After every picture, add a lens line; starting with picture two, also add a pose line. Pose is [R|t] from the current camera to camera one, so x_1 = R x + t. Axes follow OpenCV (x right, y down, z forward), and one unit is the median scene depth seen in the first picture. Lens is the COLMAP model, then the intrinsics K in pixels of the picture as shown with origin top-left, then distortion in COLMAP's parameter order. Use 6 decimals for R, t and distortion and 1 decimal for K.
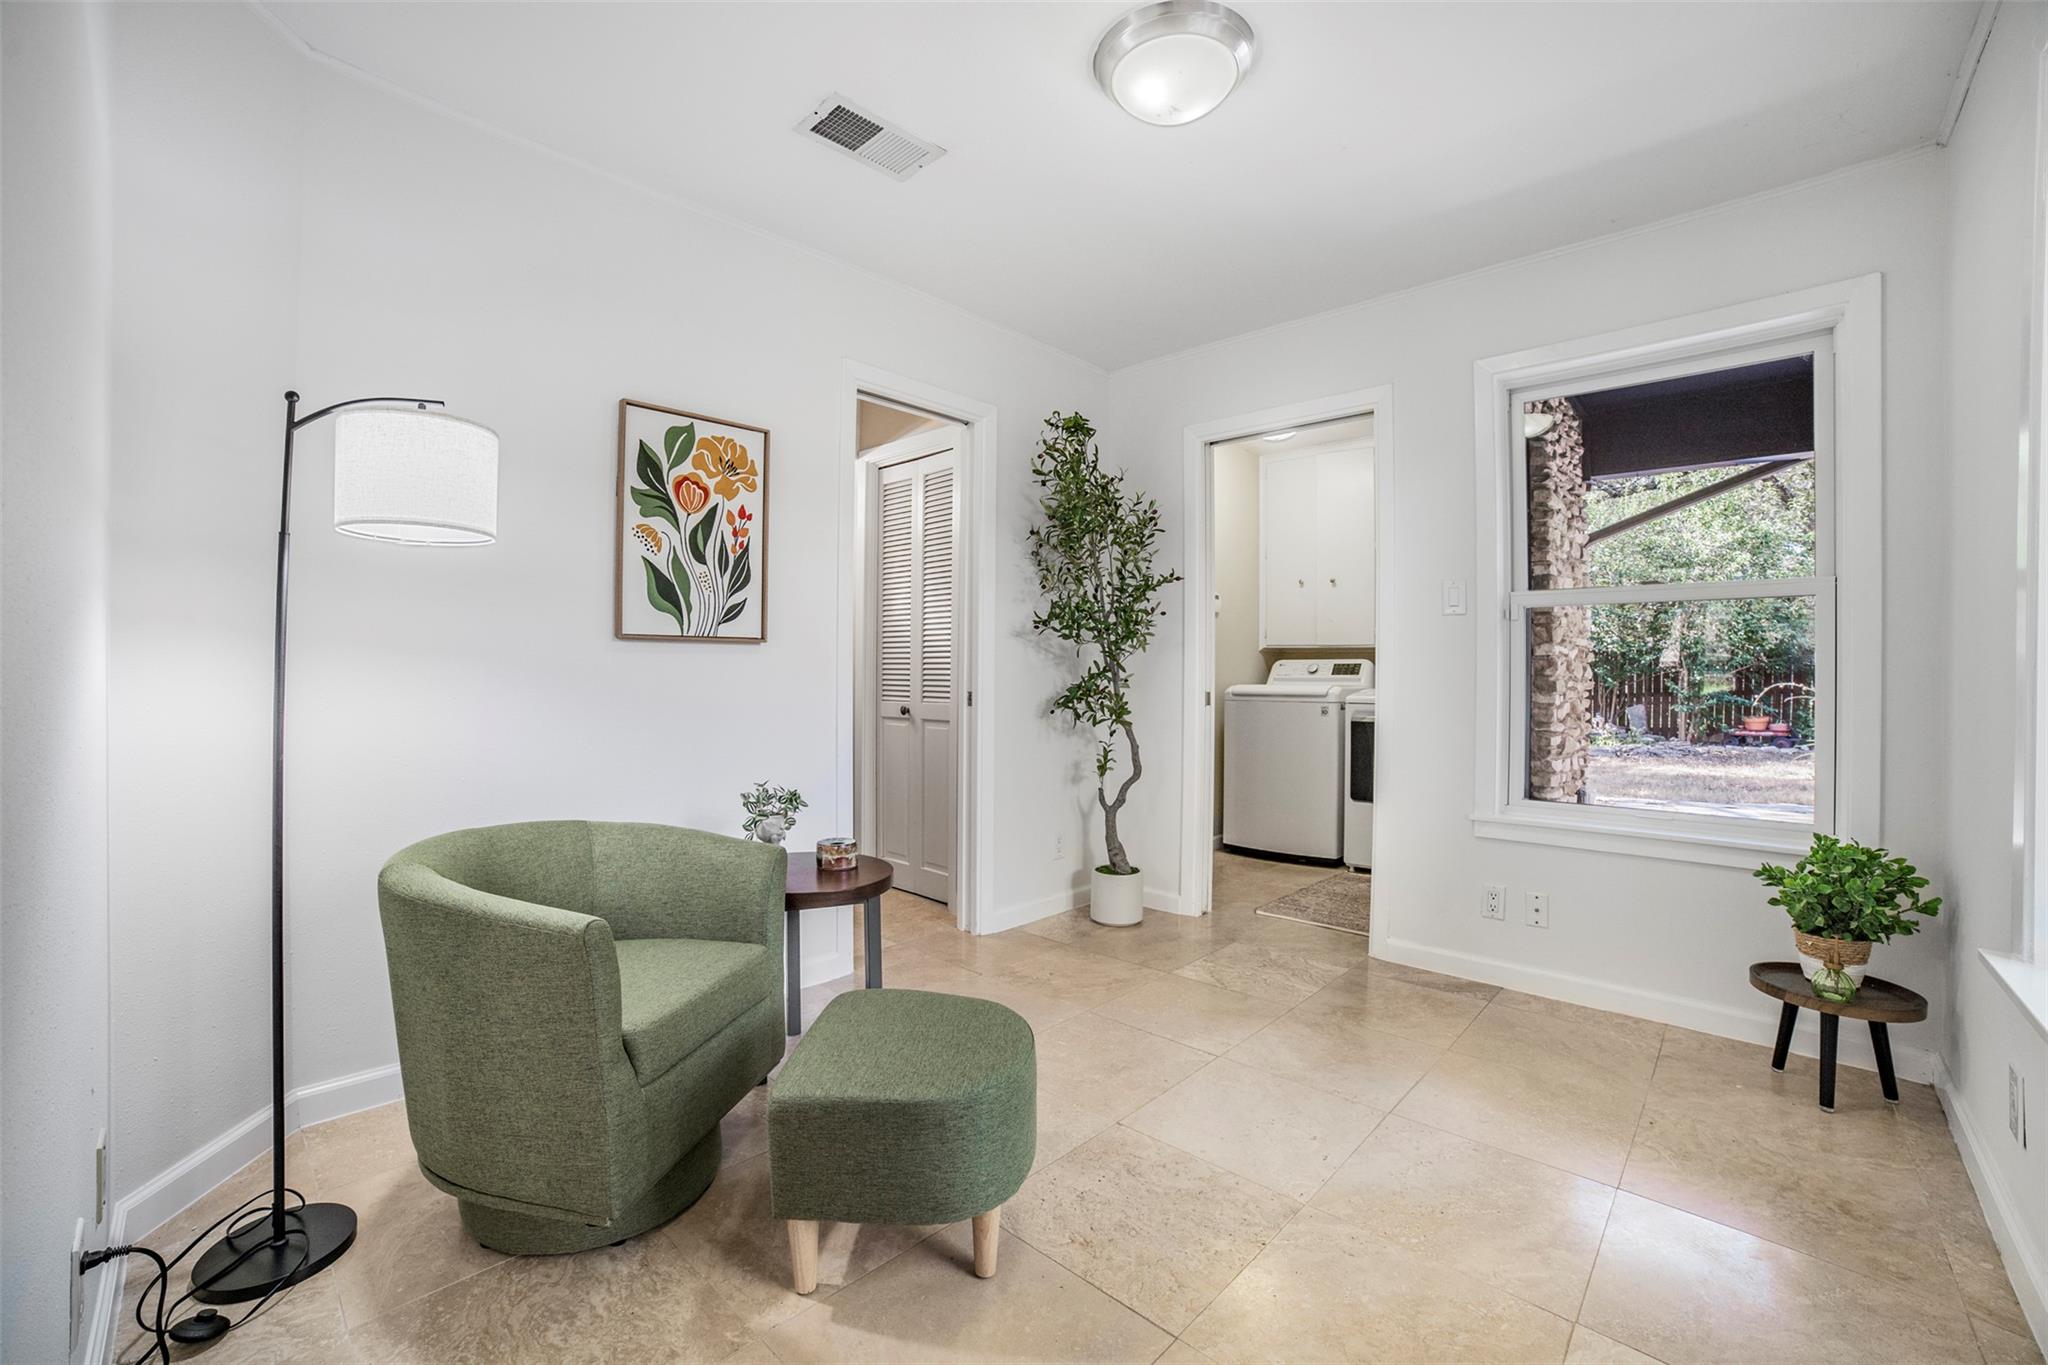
lens RADIAL K [[818.9, 0, 1012.7], [0, 818.9, 681.7], [0, 0, 1]] dist [-0.090949, 0.027148]
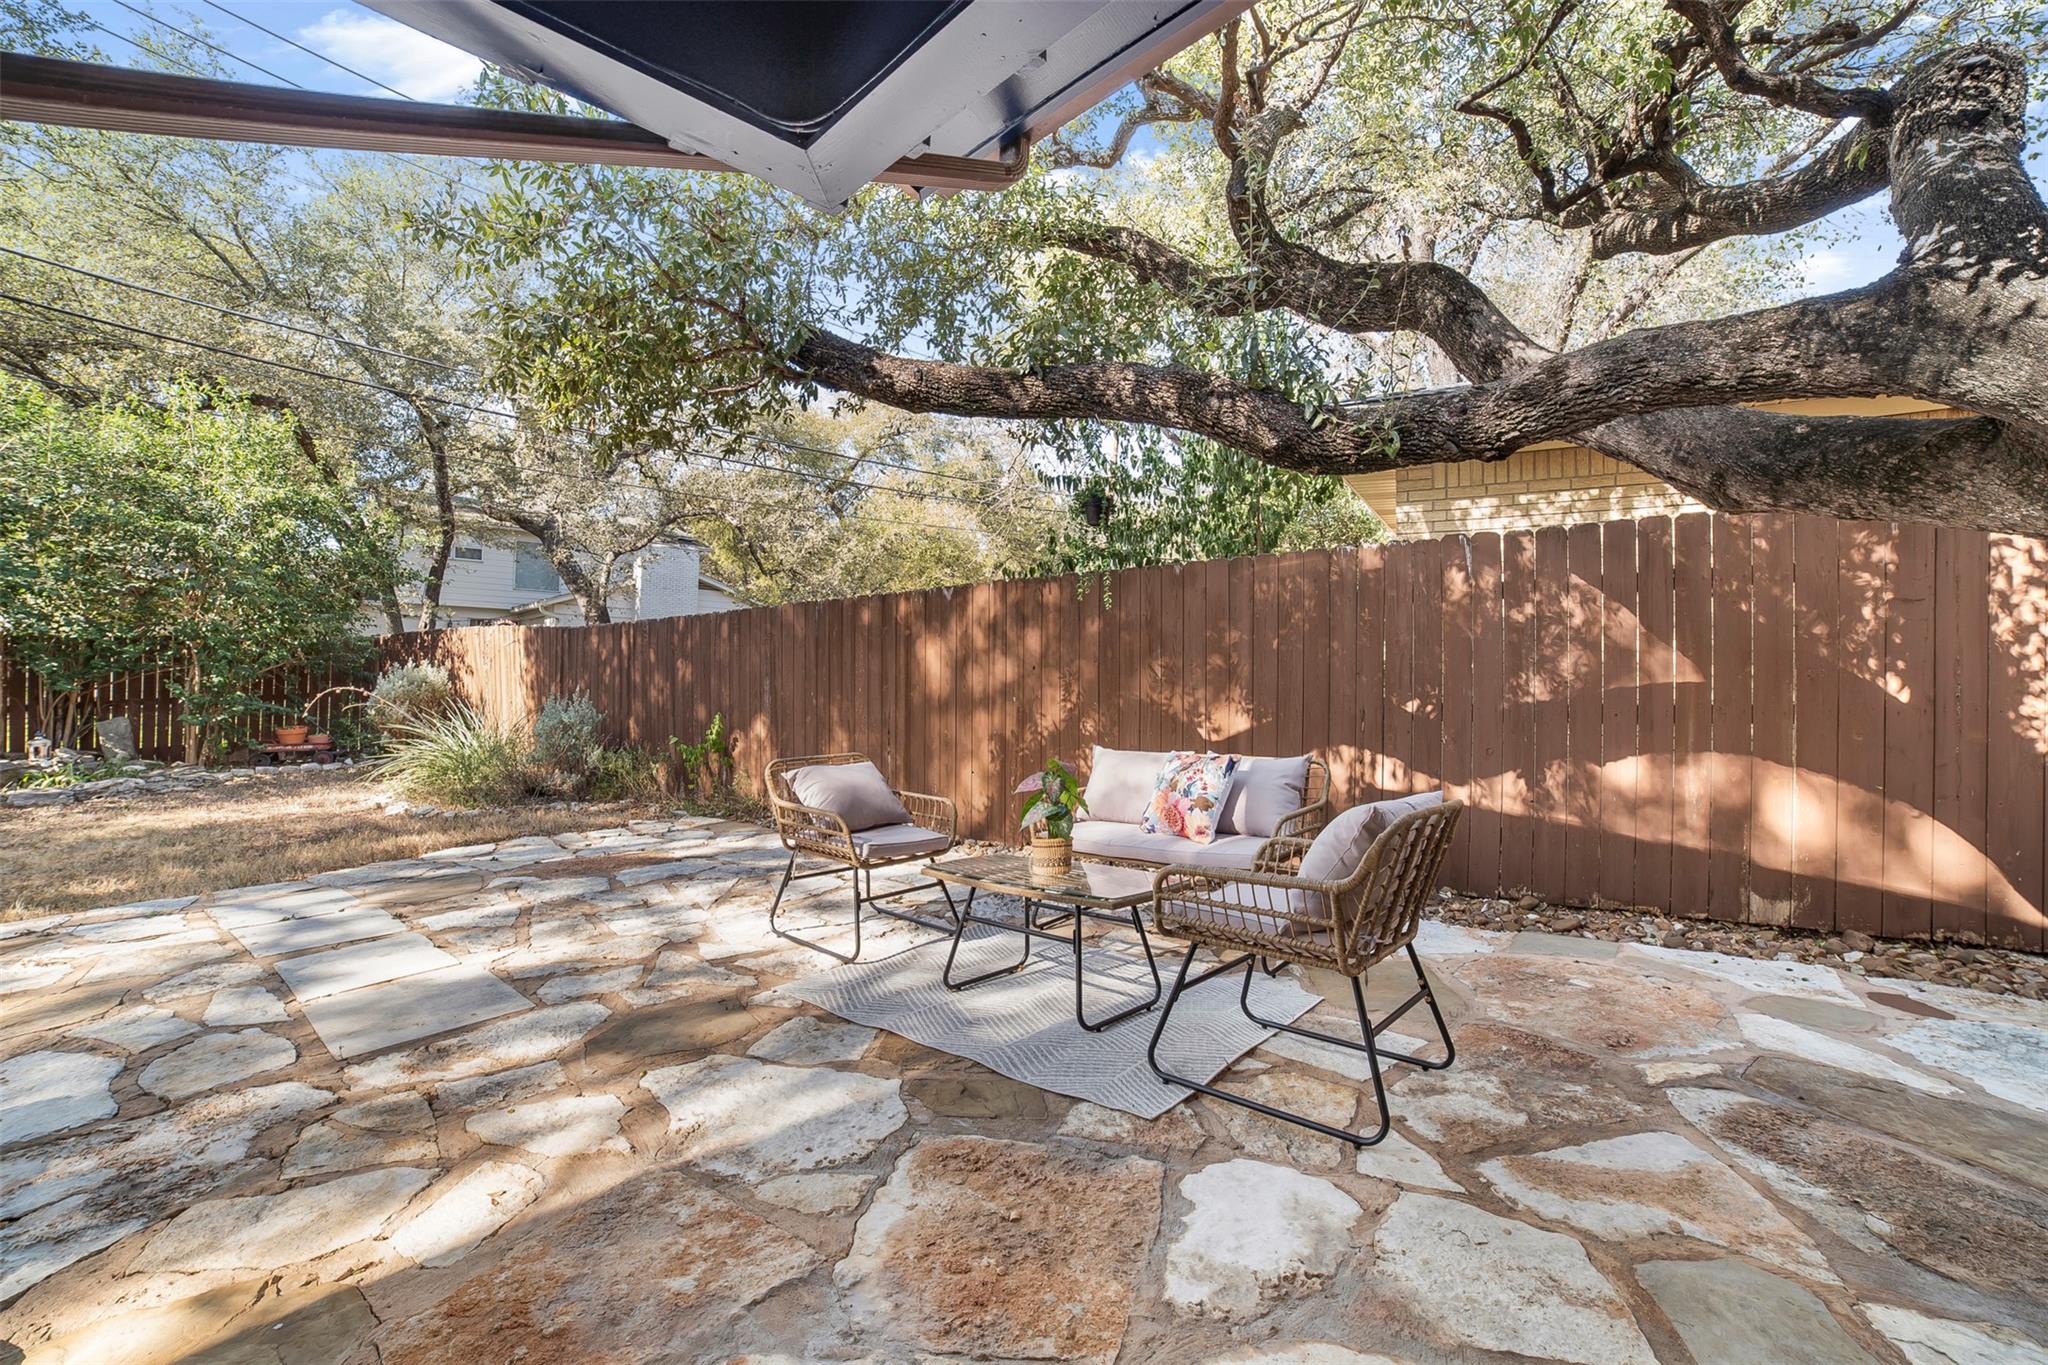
lens RADIAL K [[818.9, 0, 1012.7], [0, 818.9, 681.7], [0, 0, 1]] dist [-0.090949, 0.027148]
pose [[0.024113, 0.003009, 0.999705, 0.189009], [-0.003201, 0.999991, -0.002933, -0.002857], [-0.999704, -0.003129, 0.024122, 0.241543]]
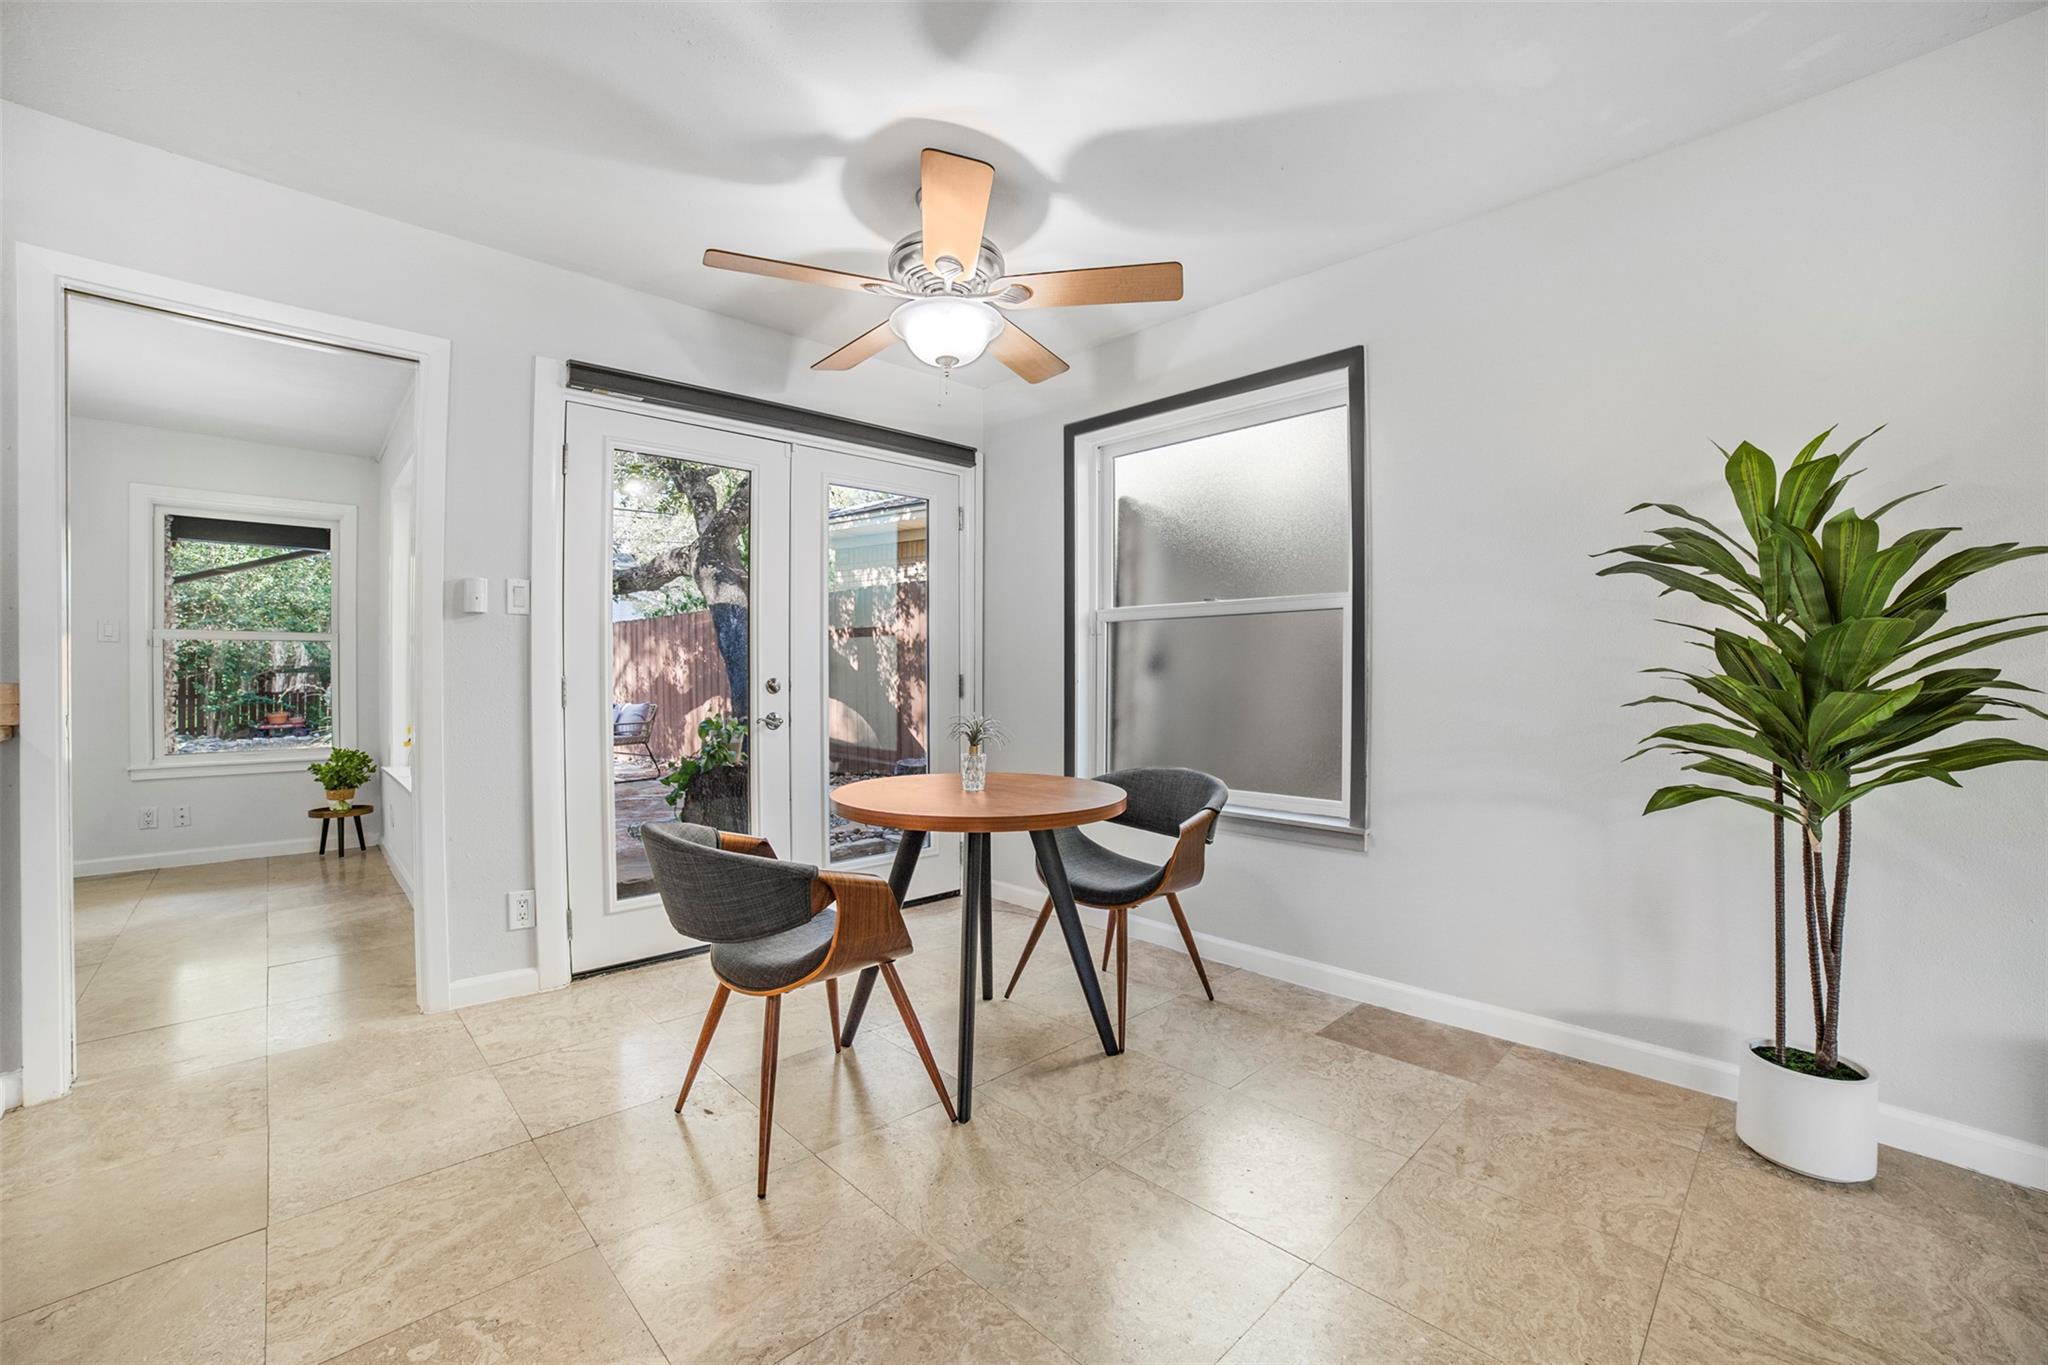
lens RADIAL K [[869.4, 0, 1007.7], [0, 869.4, 653.1], [0, 0, 1]] dist [-0.103141, 0.039296]
pose [[0.064610, 0.020025, 0.997710, -0.234783], [0.017735, 0.999618, -0.021211, 0.001754], [-0.997753, 0.019065, 0.064230, -0.215626]]
